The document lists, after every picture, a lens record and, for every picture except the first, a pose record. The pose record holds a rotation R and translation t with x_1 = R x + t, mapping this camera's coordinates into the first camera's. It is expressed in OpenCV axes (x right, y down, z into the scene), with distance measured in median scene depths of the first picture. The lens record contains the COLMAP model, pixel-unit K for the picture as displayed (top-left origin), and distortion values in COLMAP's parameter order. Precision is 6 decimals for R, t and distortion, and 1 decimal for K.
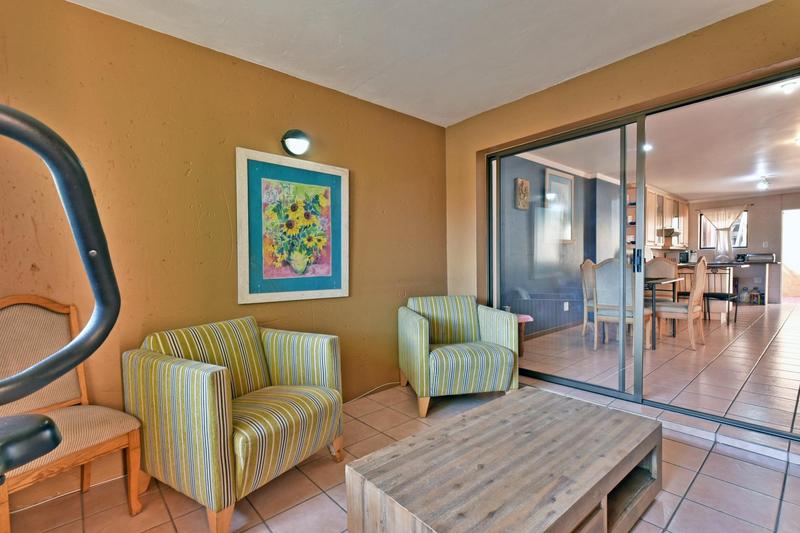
lens RADIAL K [[373.6, 0, 400.0], [0, 373.6, 266.5], [0, 0, 1]] dist [-0.000246, -0.000227]
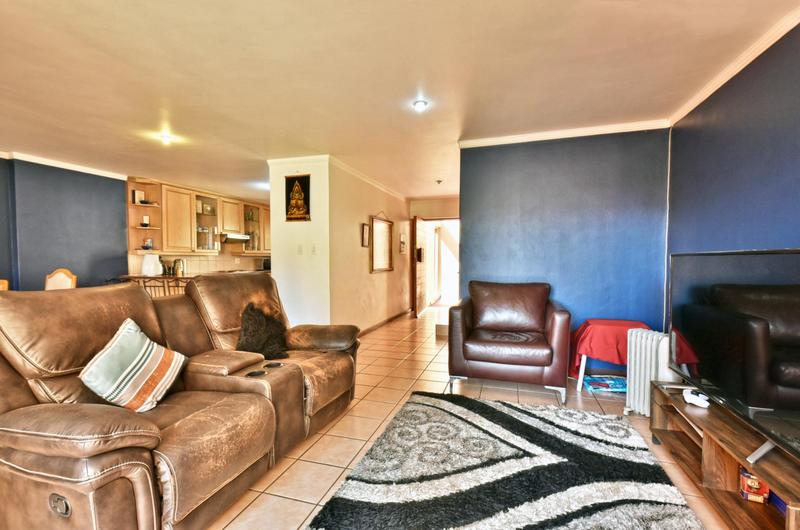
lens RADIAL K [[363.5, 0, 400.9], [0, 363.5, 268.2], [0, 0, 1]] dist [0.015283, -0.008856]
pose [[0.847633, -0.003730, 0.530570, 1.522904], [0.003514, 0.999993, 0.001416, -0.041838], [-0.530571, 0.000664, 0.847640, -0.013635]]
